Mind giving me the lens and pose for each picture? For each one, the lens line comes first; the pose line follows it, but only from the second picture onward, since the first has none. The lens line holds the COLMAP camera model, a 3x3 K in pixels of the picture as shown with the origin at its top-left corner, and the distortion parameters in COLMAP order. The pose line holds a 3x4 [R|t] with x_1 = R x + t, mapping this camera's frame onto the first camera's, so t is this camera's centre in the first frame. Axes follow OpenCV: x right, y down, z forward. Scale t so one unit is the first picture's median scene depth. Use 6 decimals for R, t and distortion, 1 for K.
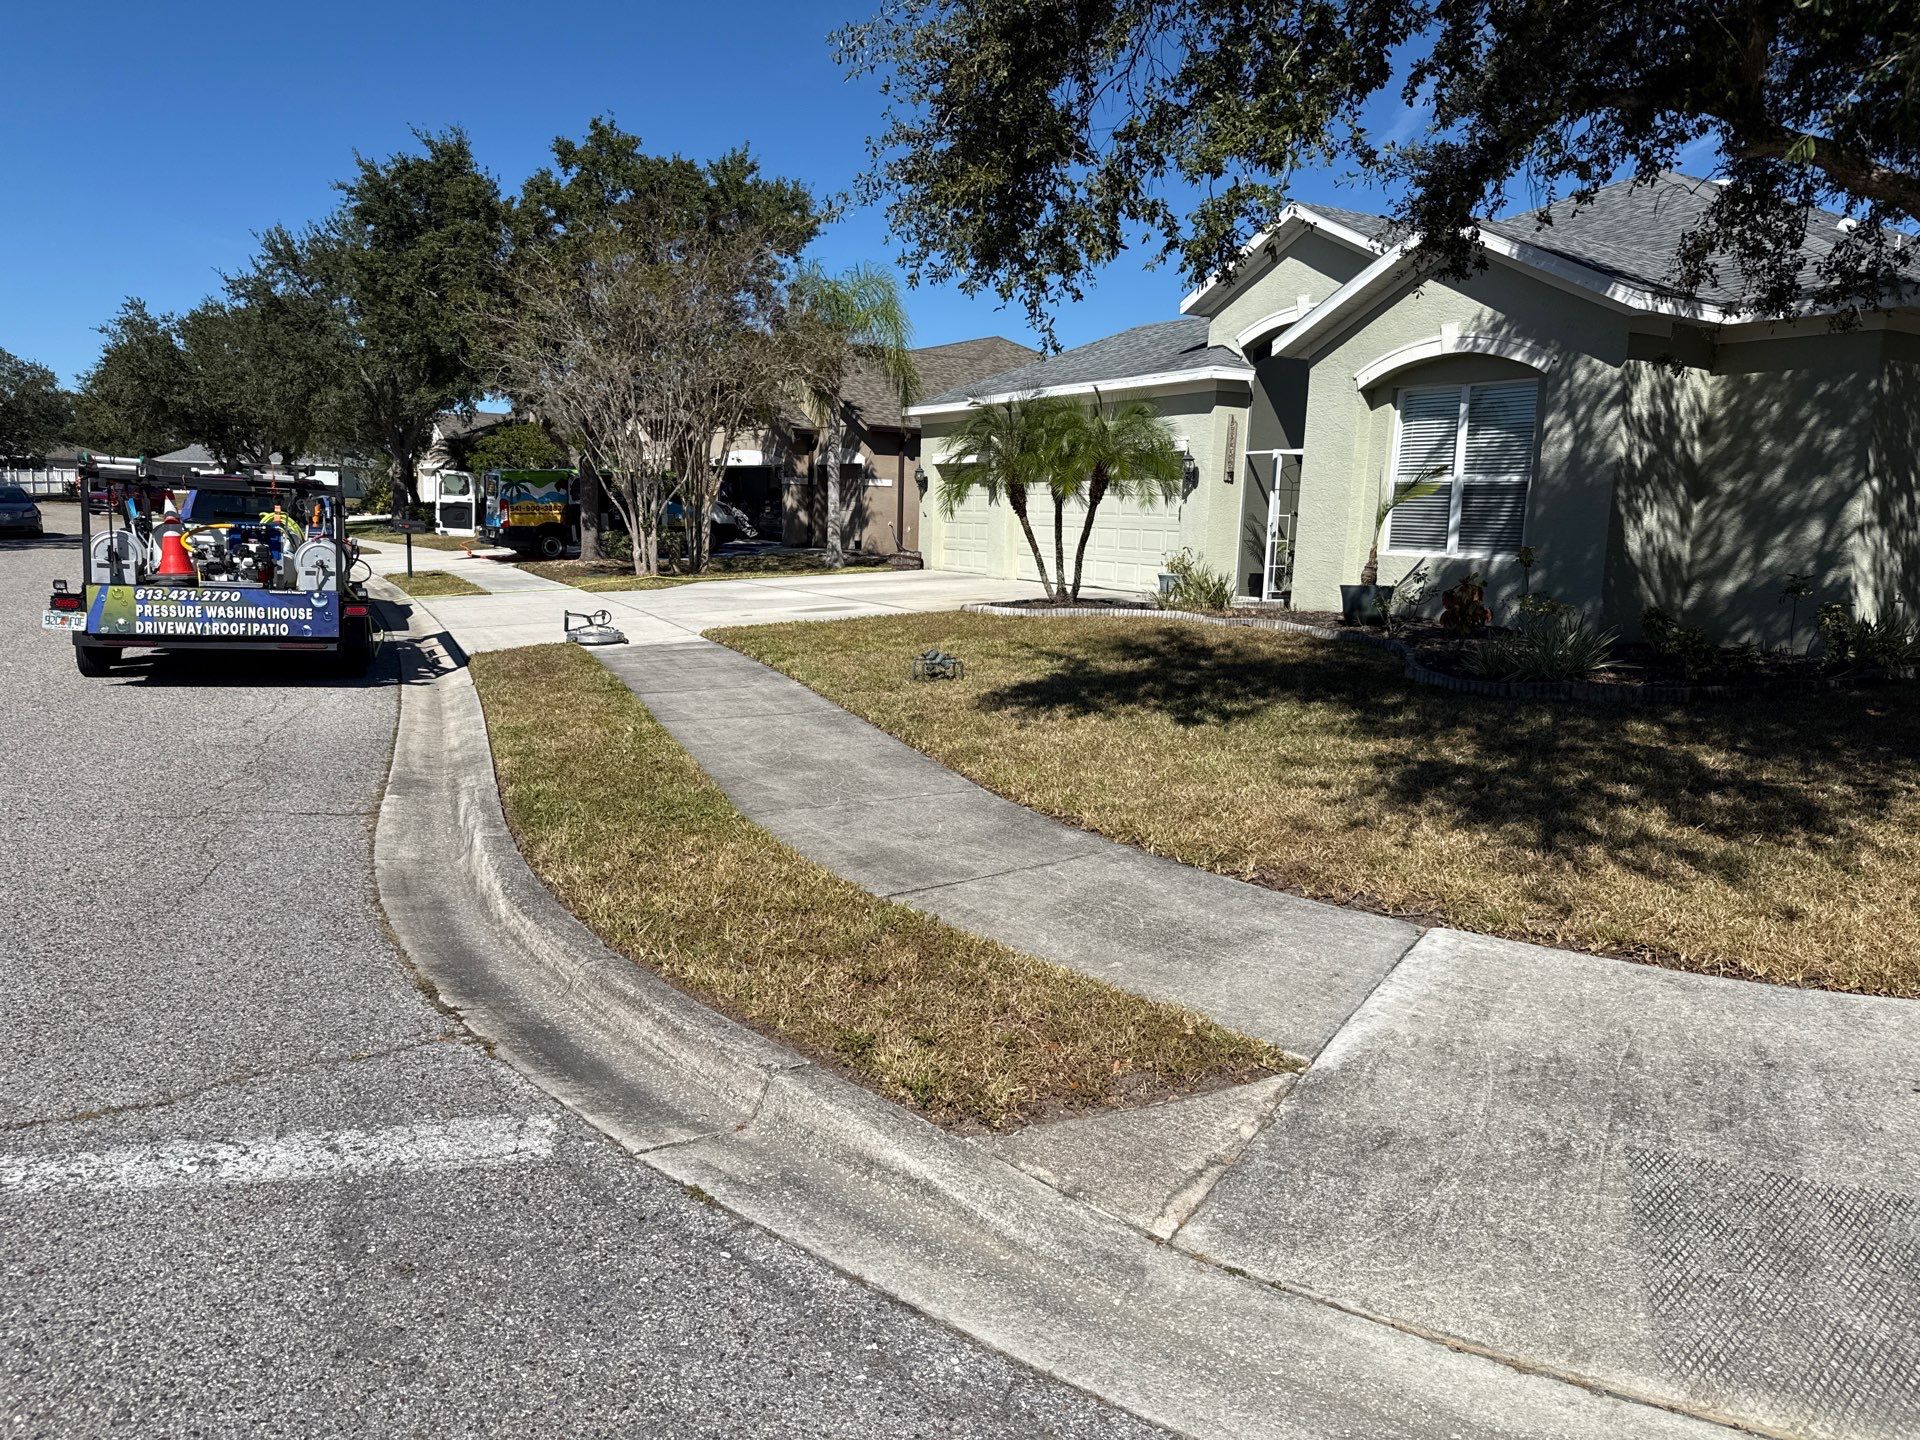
lens RADIAL K [[1367.6, 0, 939.1], [0, 1367.6, 723.4], [0, 0, 1]] dist [0.046914, -0.053687]
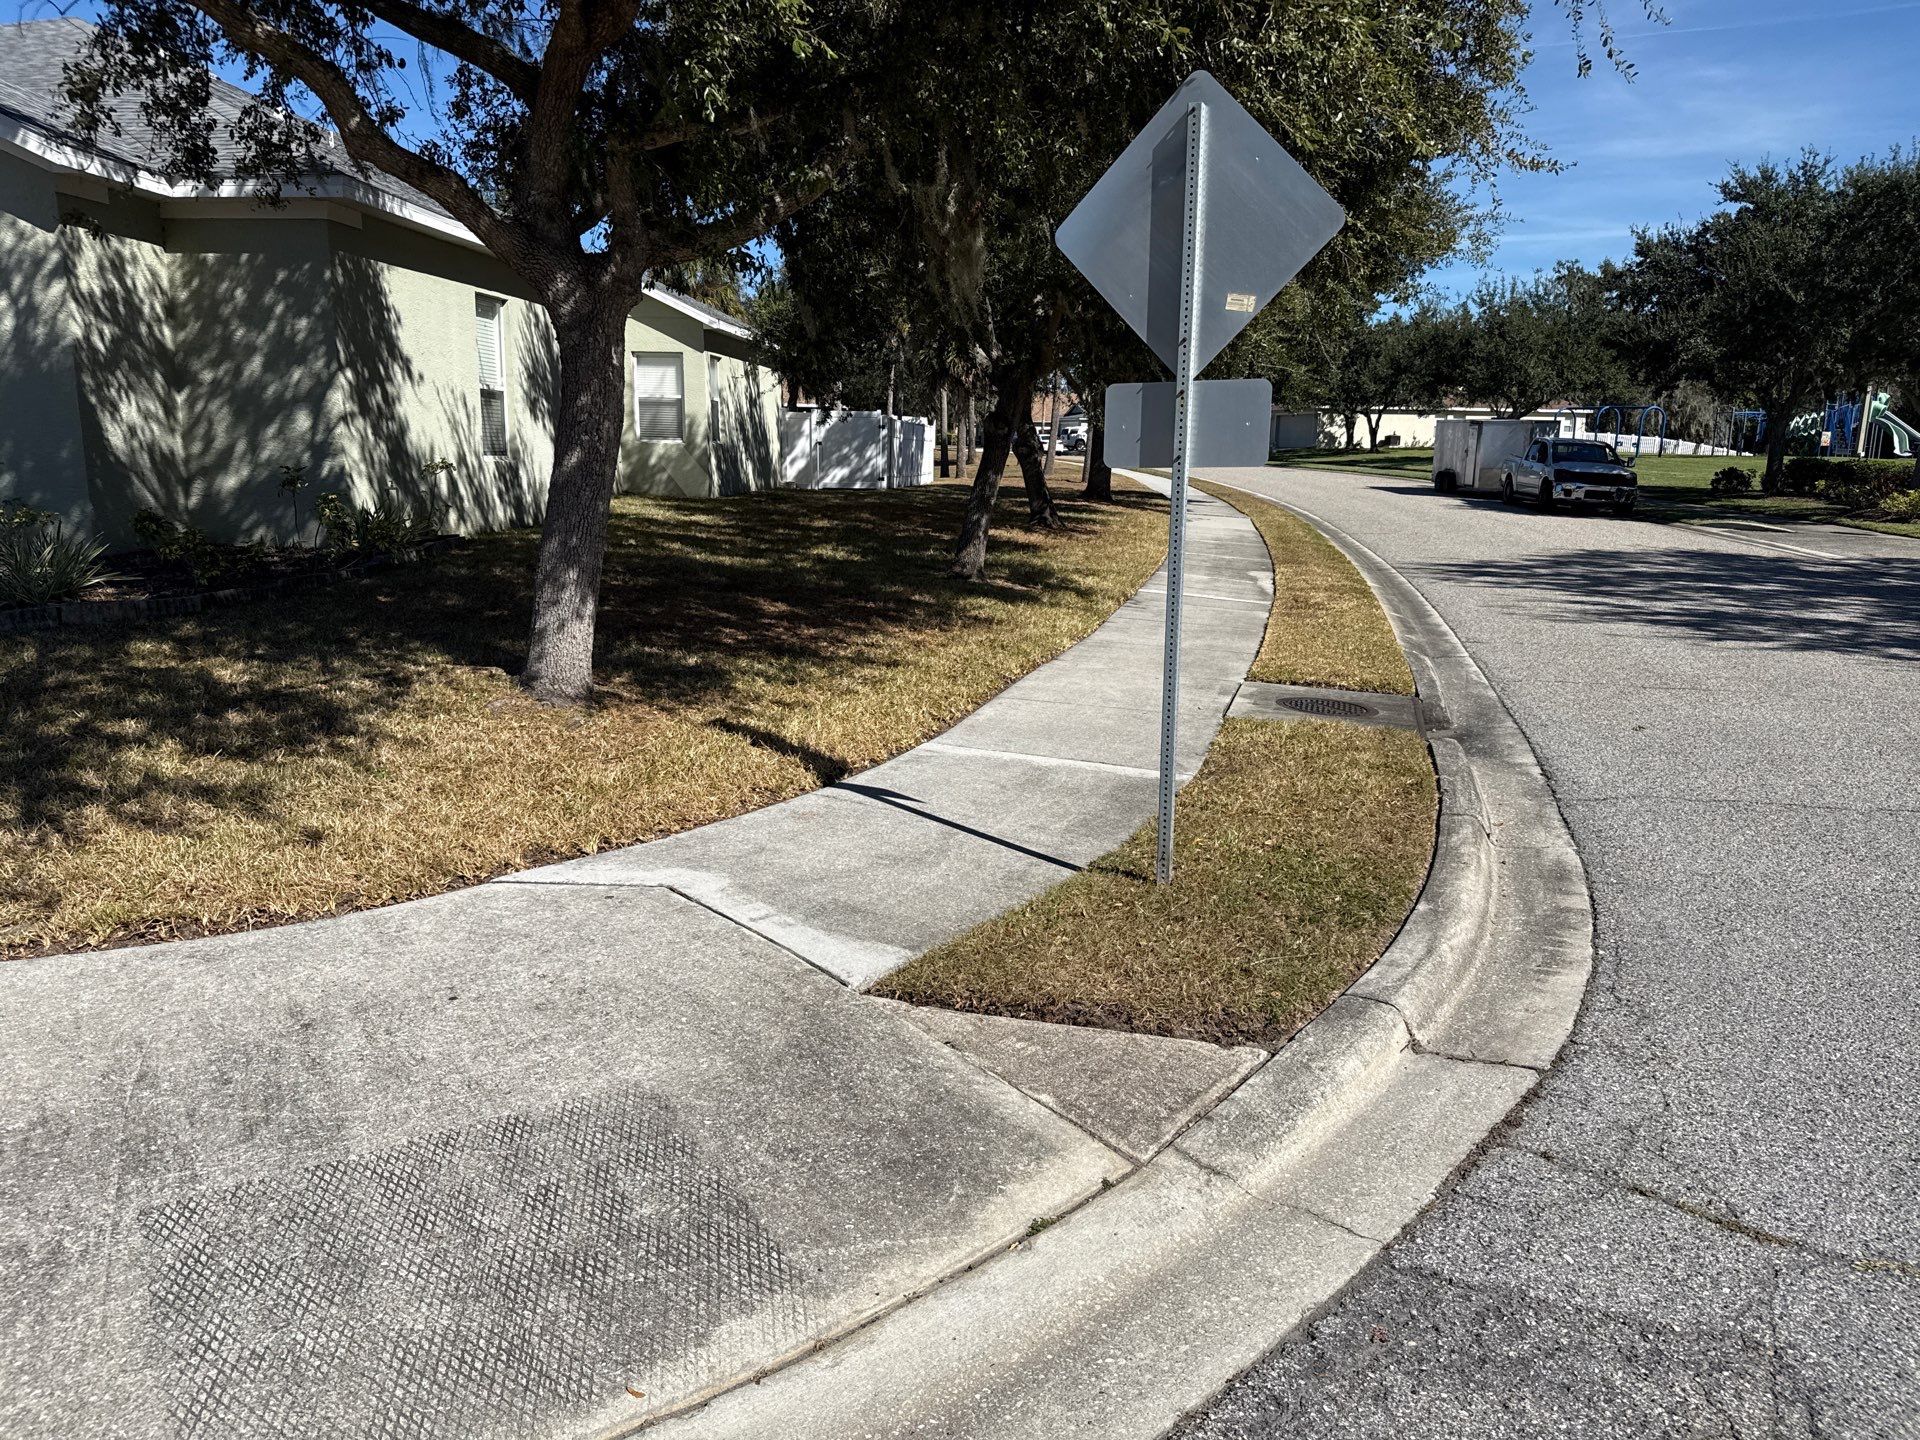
lens RADIAL K [[1349.1, 0, 948.2], [0, 1349.1, 713.5], [0, 0, 1]] dist [0.045598, -0.052923]
pose [[0.561263, -0.185753, 0.806523, 0.075812], [0.130447, 0.982163, 0.135427, -0.005800], [-0.817293, 0.029198, 0.575483, 0.072101]]
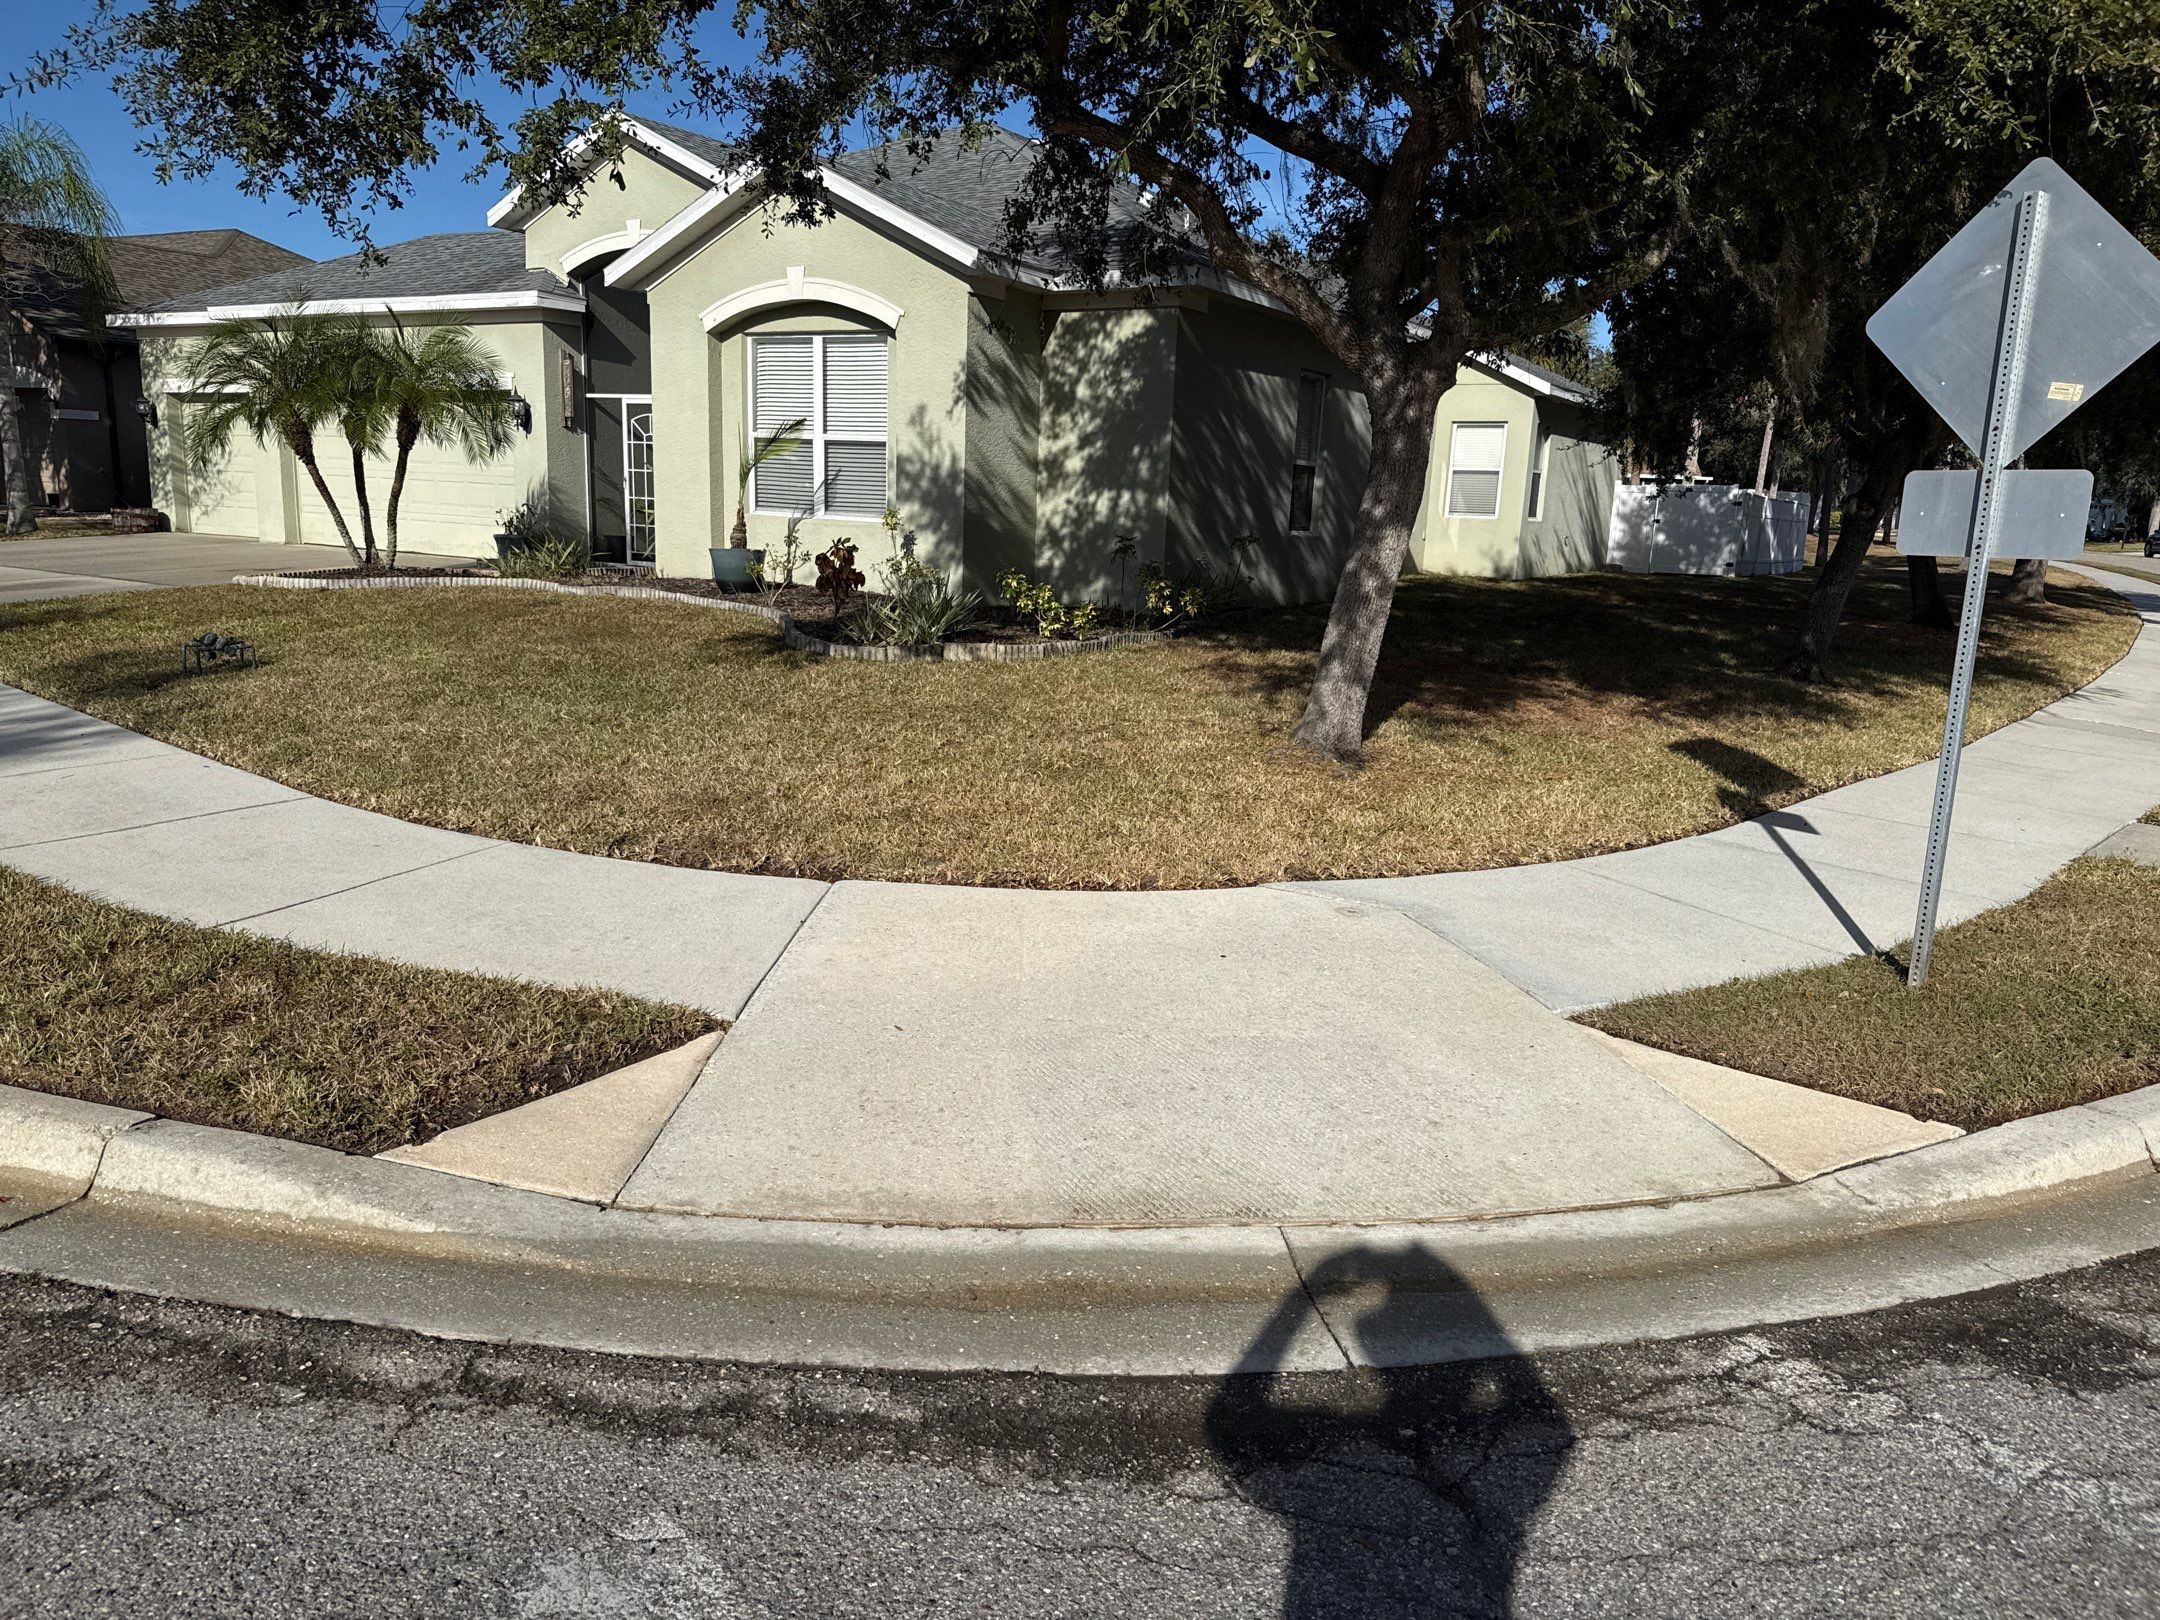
lens RADIAL K [[1546.9, 0, 1080.0], [0, 1546.9, 810.0], [0, 0, 1]] dist [0.106574, -0.115853]
pose [[0.868282, -0.094991, 0.486892, -0.024617], [0.063838, 0.994730, 0.080225, 0.007992], [-0.491947, -0.038576, 0.869770, -0.055049]]
